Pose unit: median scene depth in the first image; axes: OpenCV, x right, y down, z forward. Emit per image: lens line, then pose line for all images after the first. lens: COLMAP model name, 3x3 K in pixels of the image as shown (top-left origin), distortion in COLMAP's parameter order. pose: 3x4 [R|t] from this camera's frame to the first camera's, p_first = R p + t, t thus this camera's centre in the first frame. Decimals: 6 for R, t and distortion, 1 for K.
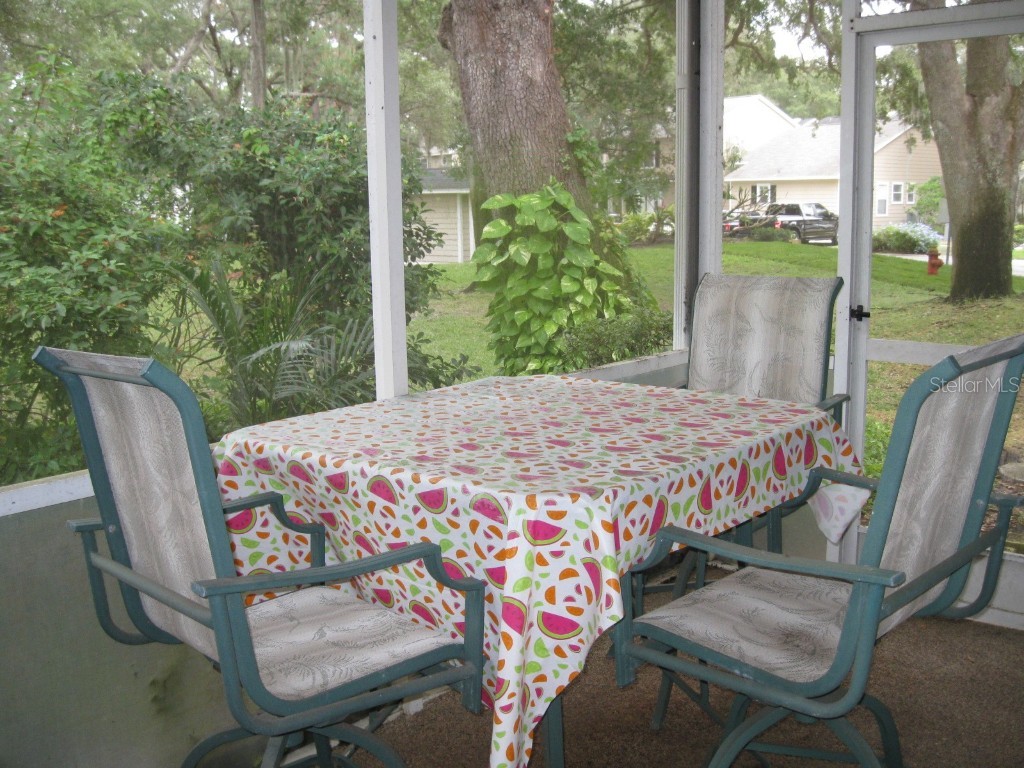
lens RADIAL K [[1050.2, 0, 512.7], [0, 1050.2, 384.1], [0, 0, 1]] dist [-0.104235, 0.000000]
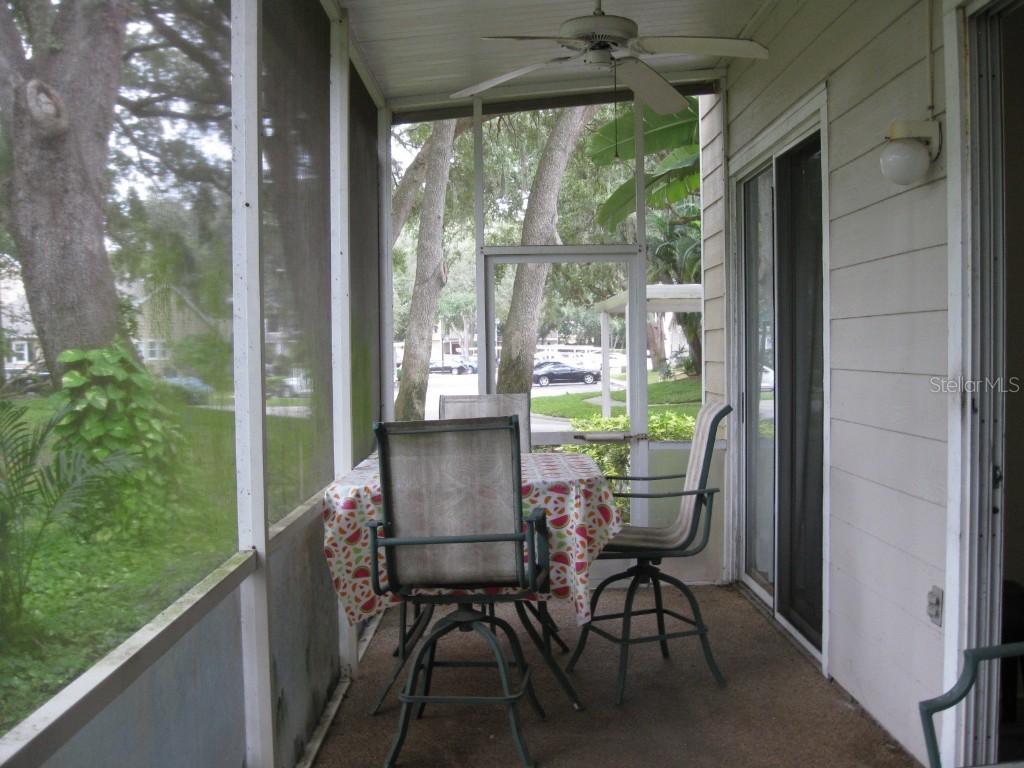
lens RADIAL K [[1050.2, 0, 512.2], [0, 1050.2, 386.1], [0, 0, 1]] dist [-0.104235, 0.000000]
pose [[0.748721, -0.014850, 0.662719, -0.406663], [0.112766, 0.988030, -0.105260, 0.033453], [-0.653223, 0.153542, 0.741434, -0.155266]]
